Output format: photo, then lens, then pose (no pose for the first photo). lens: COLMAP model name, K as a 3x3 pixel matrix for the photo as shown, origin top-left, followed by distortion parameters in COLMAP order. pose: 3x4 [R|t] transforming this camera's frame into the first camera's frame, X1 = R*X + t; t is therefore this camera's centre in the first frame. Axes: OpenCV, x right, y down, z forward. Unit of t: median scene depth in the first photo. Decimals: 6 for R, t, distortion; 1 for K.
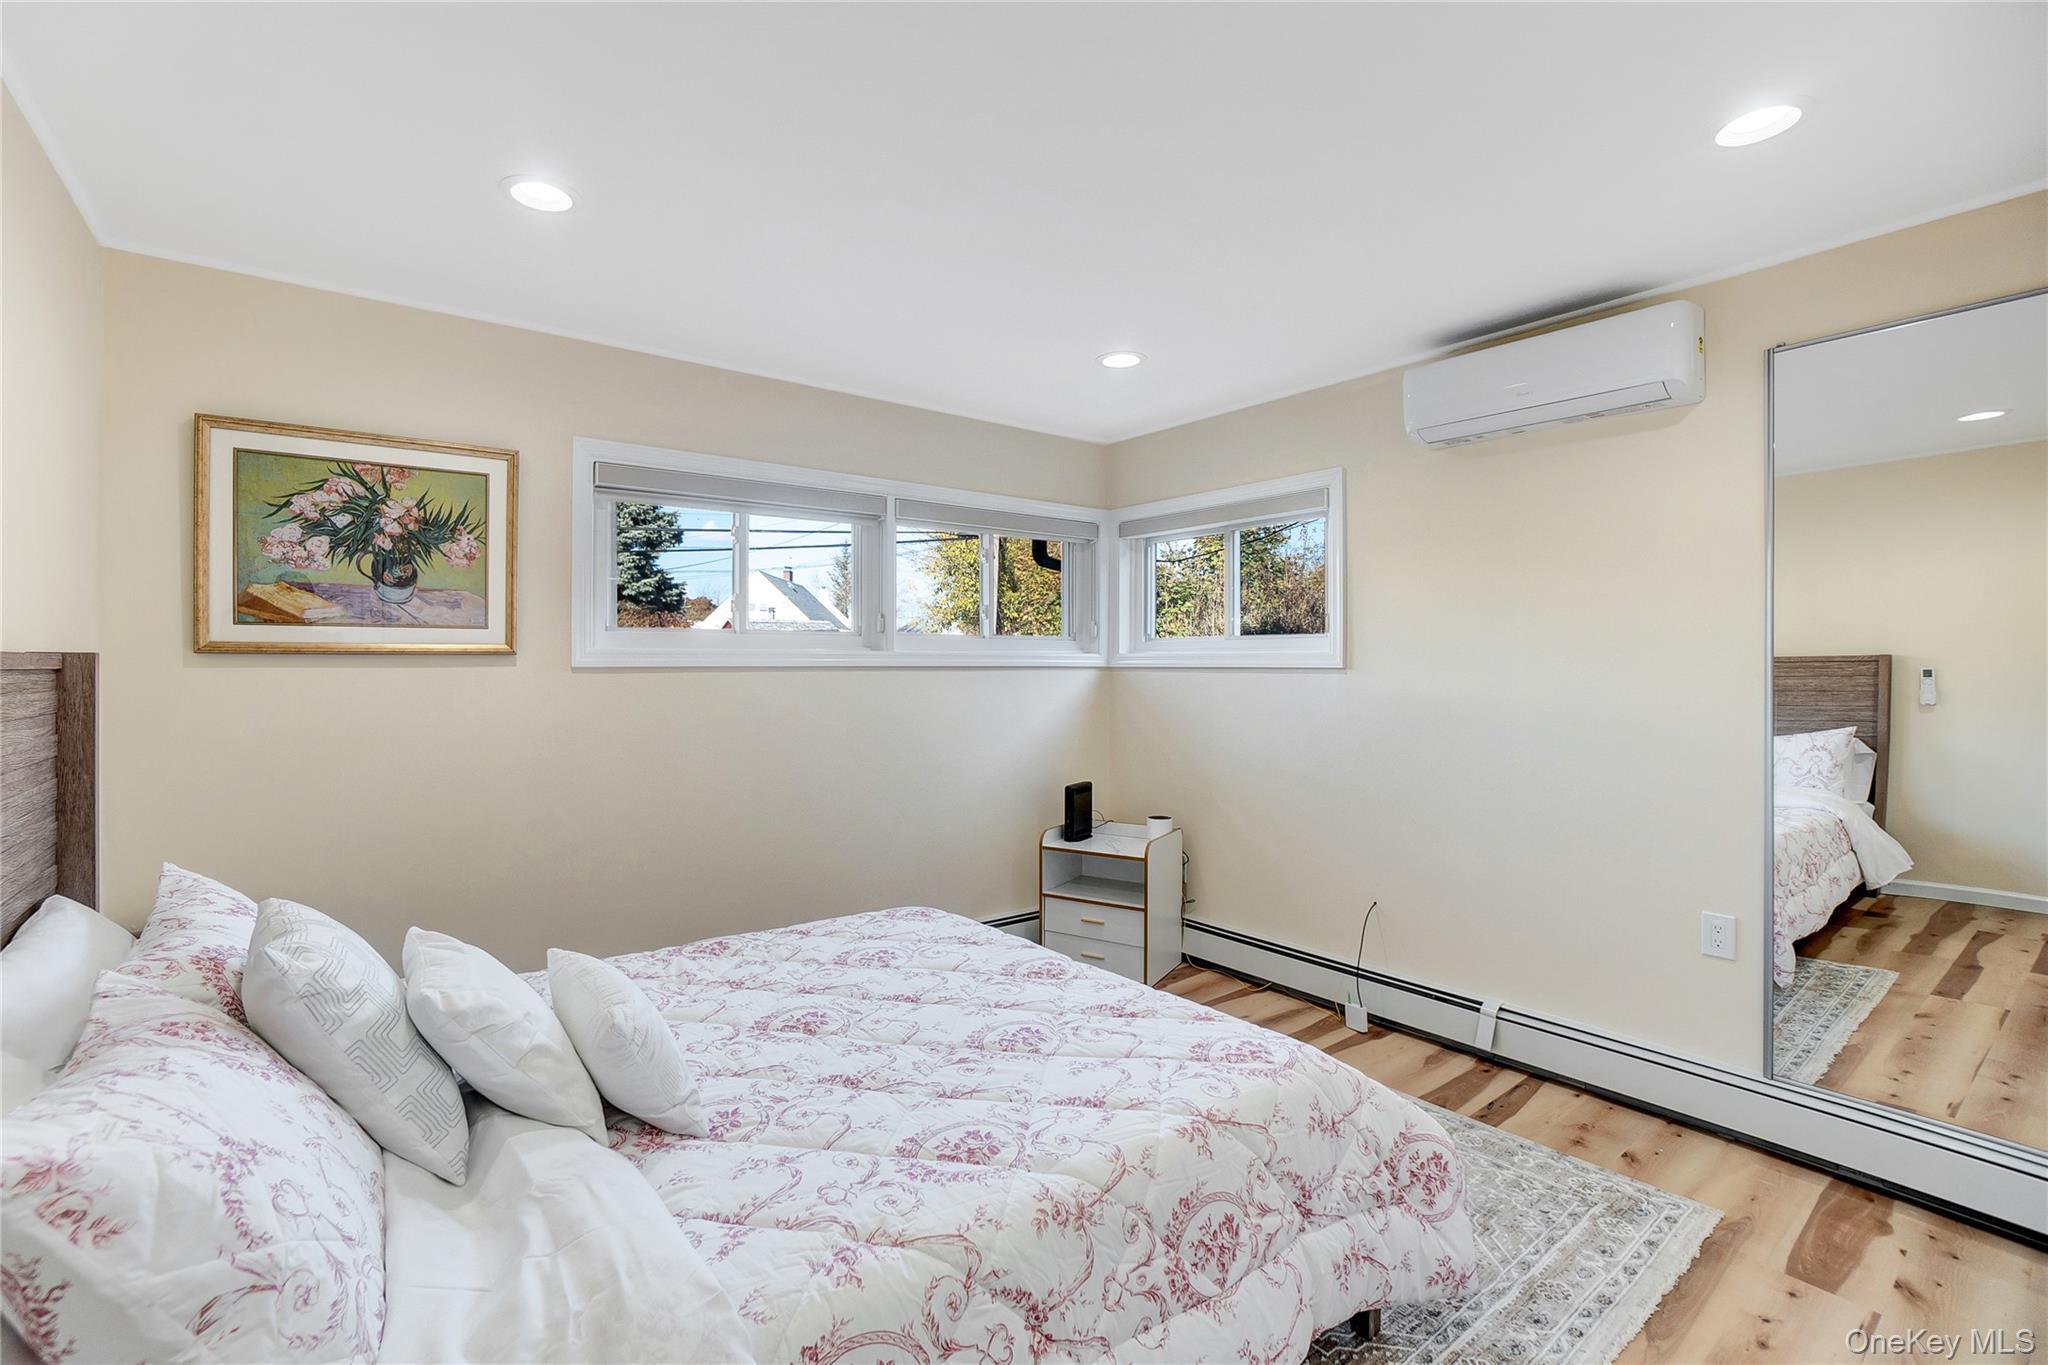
lens RADIAL K [[840.2, 0, 1022.0], [0, 840.2, 674.5], [0, 0, 1]] dist [-0.024948, -0.000166]
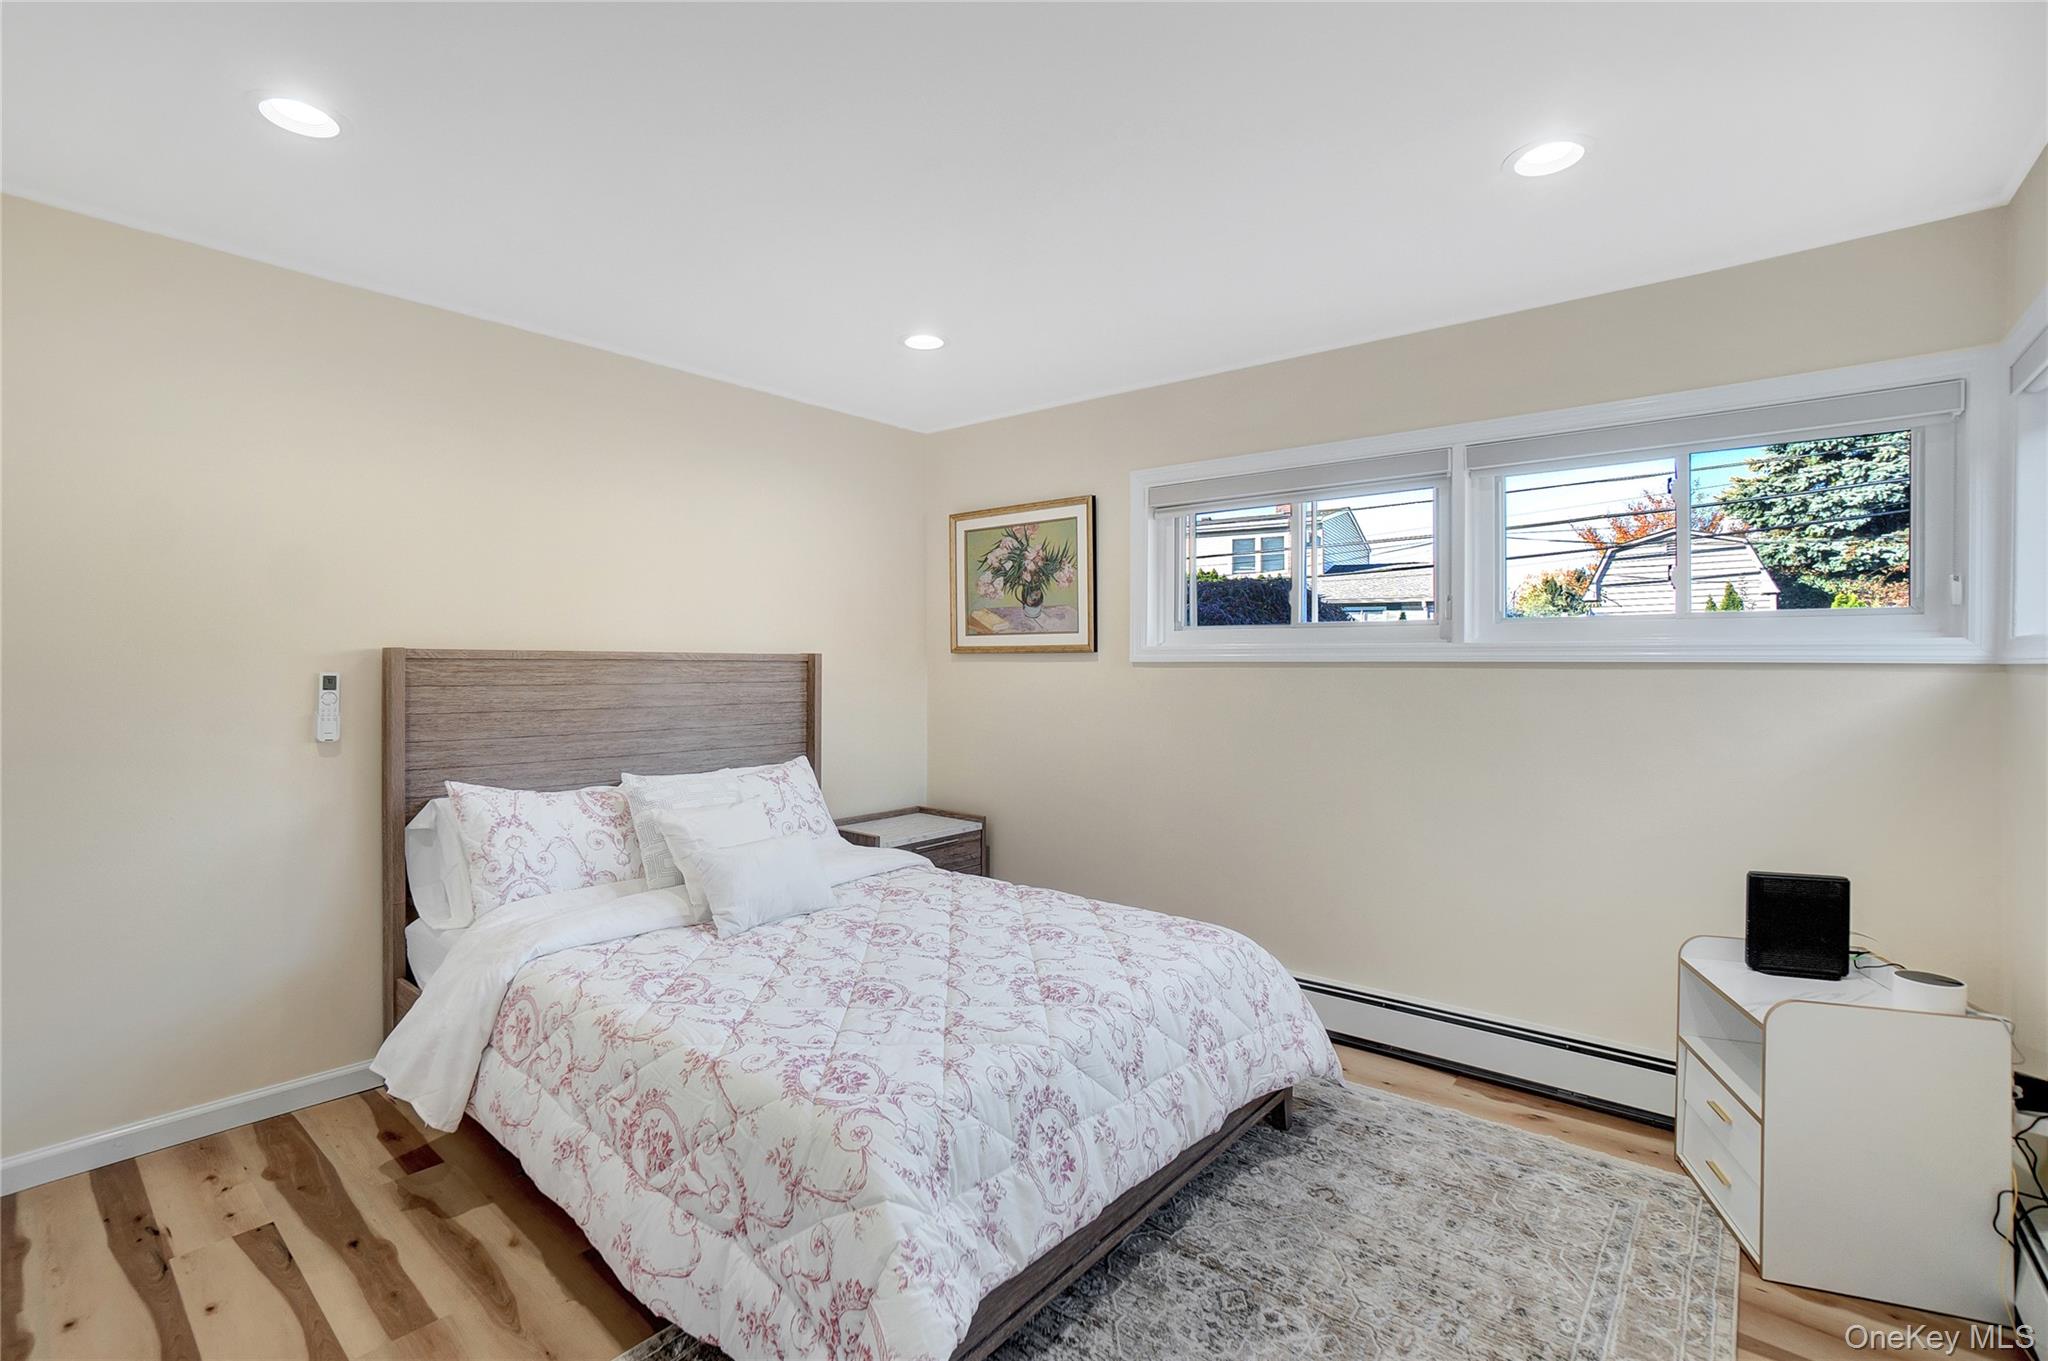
lens RADIAL K [[907.4, 0, 1024.9], [0, 907.4, 672.0], [0, 0, 1]] dist [-0.031571, -0.000332]
pose [[0.253918, 0.008360, -0.967190, 0.803066], [-0.015113, 0.999875, 0.004675, 0.002514], [0.967108, 0.013430, 0.254013, 0.595318]]
